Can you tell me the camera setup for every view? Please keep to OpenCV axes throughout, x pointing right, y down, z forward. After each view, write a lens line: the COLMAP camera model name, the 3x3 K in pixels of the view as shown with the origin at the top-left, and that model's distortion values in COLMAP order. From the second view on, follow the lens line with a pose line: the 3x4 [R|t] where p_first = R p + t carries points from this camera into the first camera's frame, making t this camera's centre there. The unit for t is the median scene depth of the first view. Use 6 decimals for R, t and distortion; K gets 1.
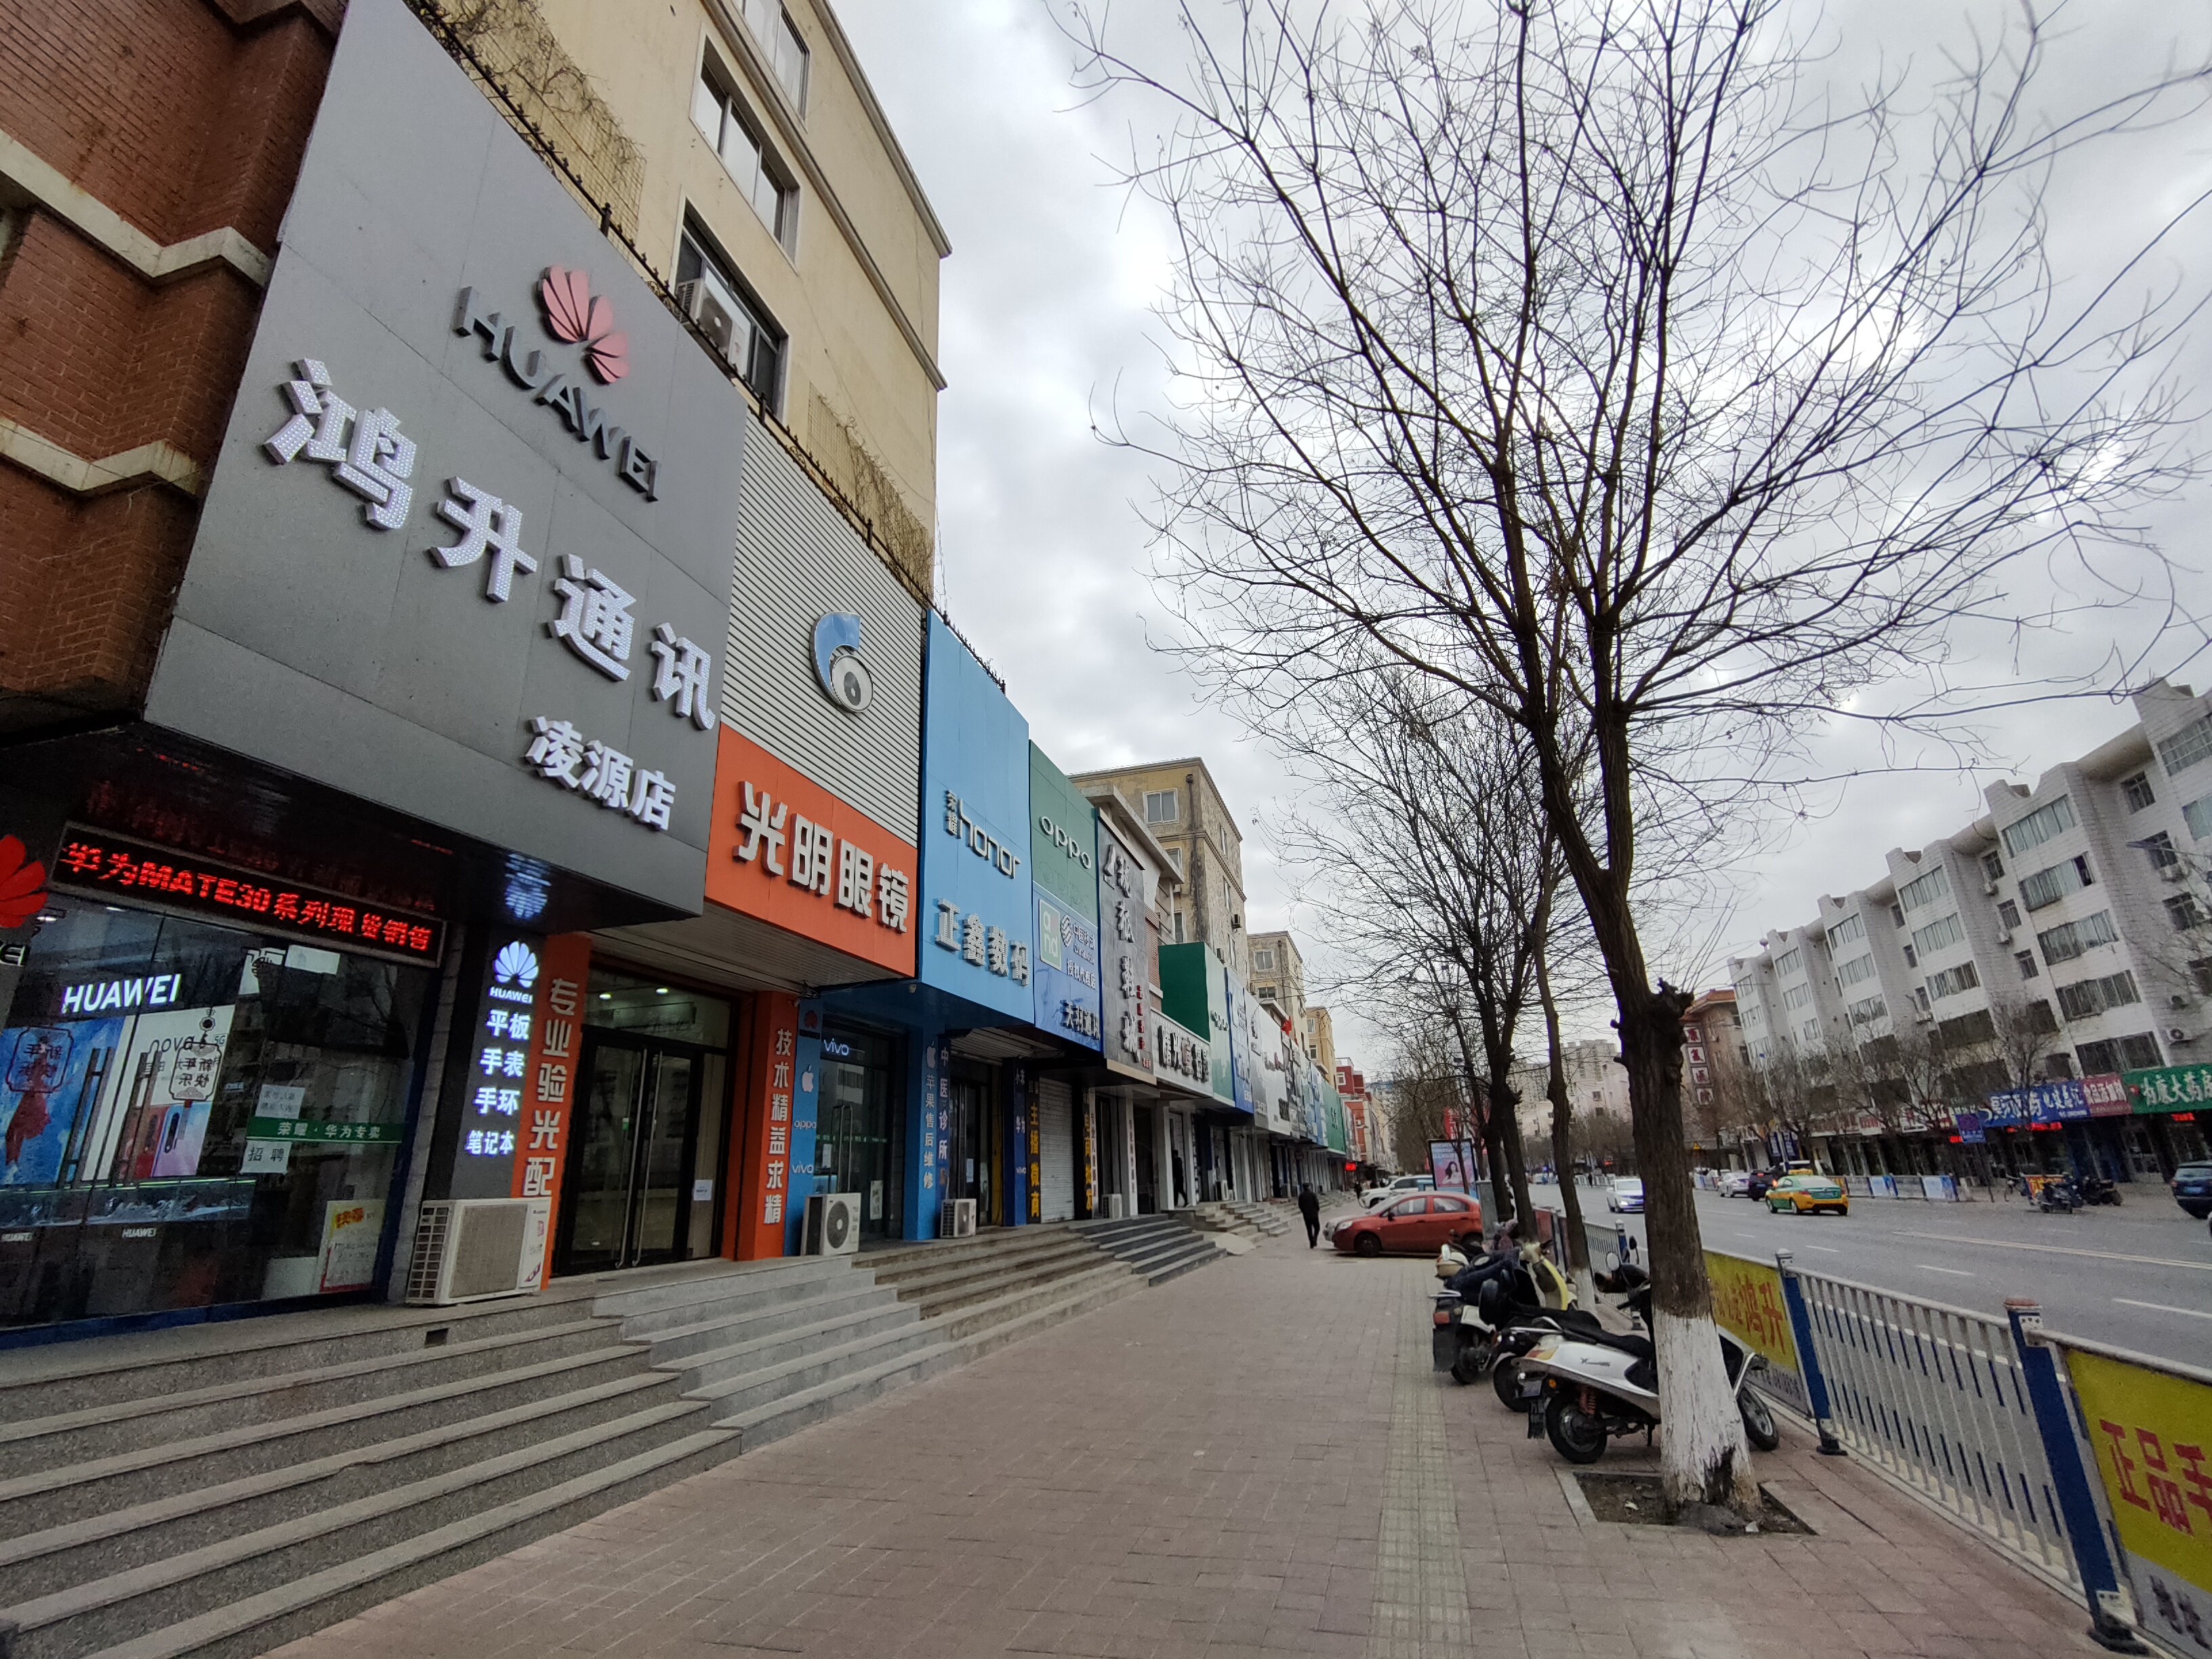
lens RADIAL K [[1043.5, 0, 1106.0], [0, 1043.5, 829.5], [0, 0, 1]] dist [-0.002695, 0.000336]
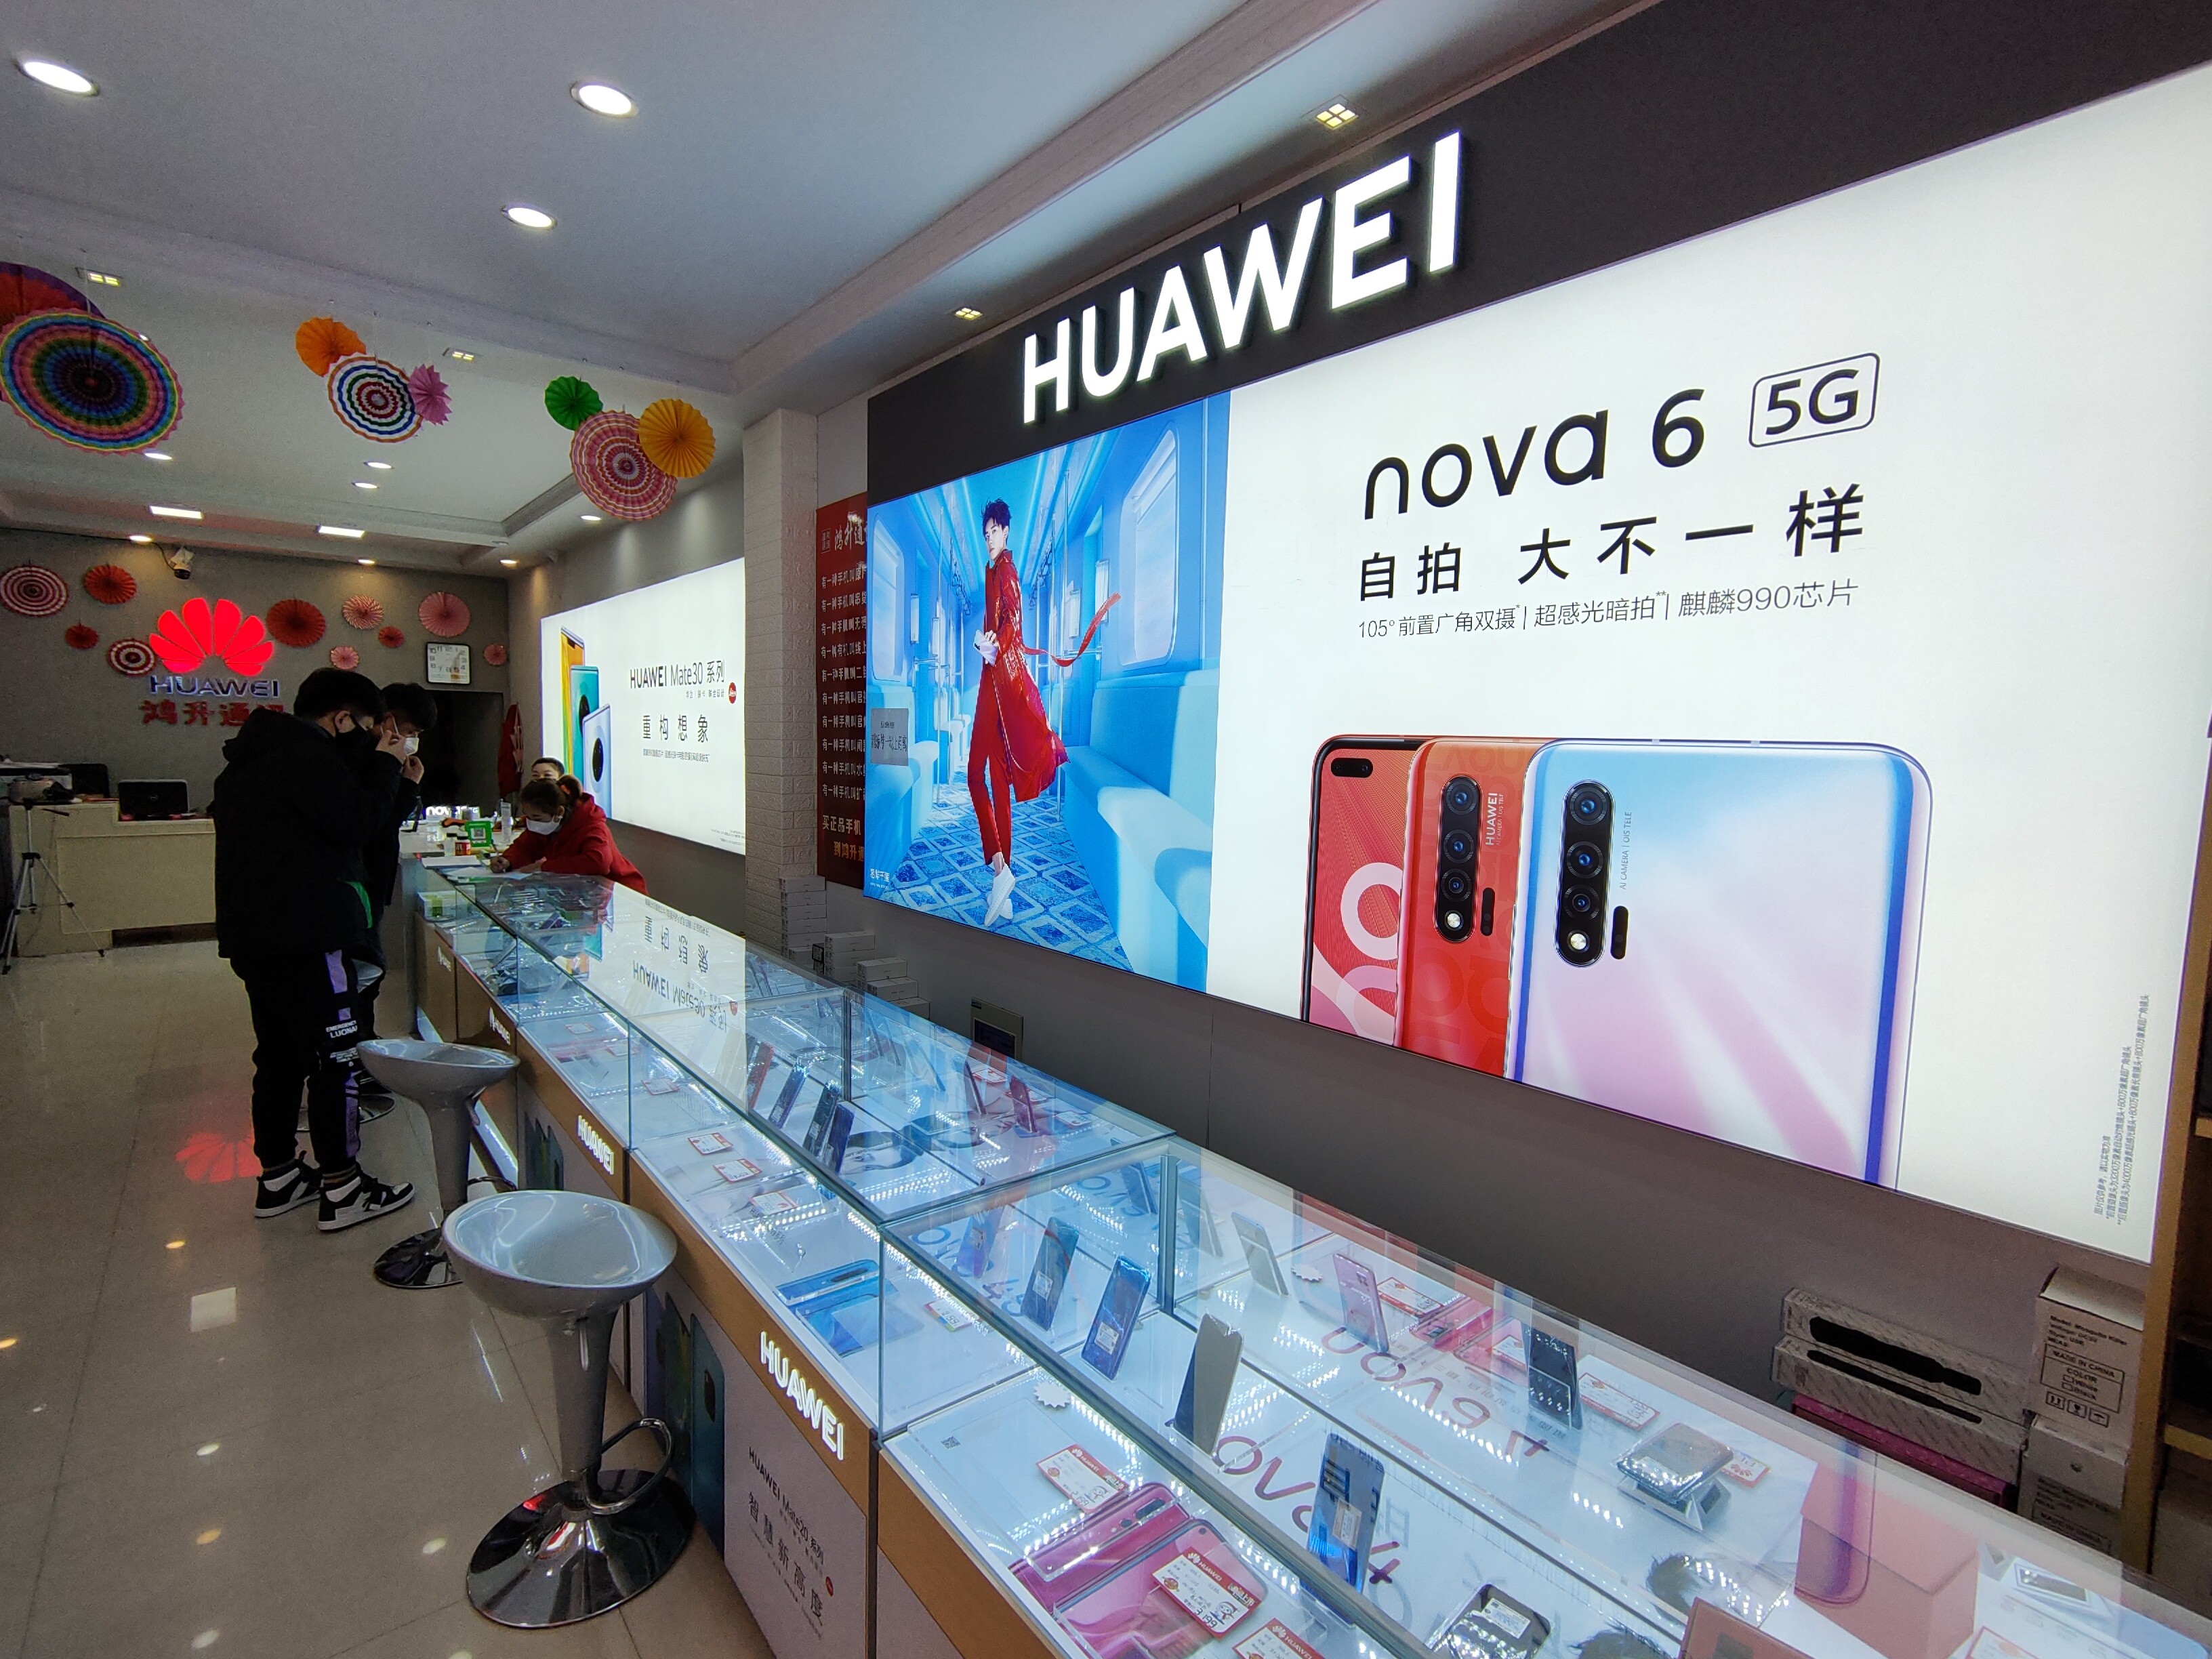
lens RADIAL K [[1043.5, 0, 1106.0], [0, 1043.5, 829.5], [0, 0, 1]] dist [-0.002695, 0.000336]
pose [[0.827448, 0.101825, -0.552233, -0.810422], [0.126474, 0.924361, 0.359946, 0.183340], [0.547114, -0.367680, 0.751983, 0.742675]]
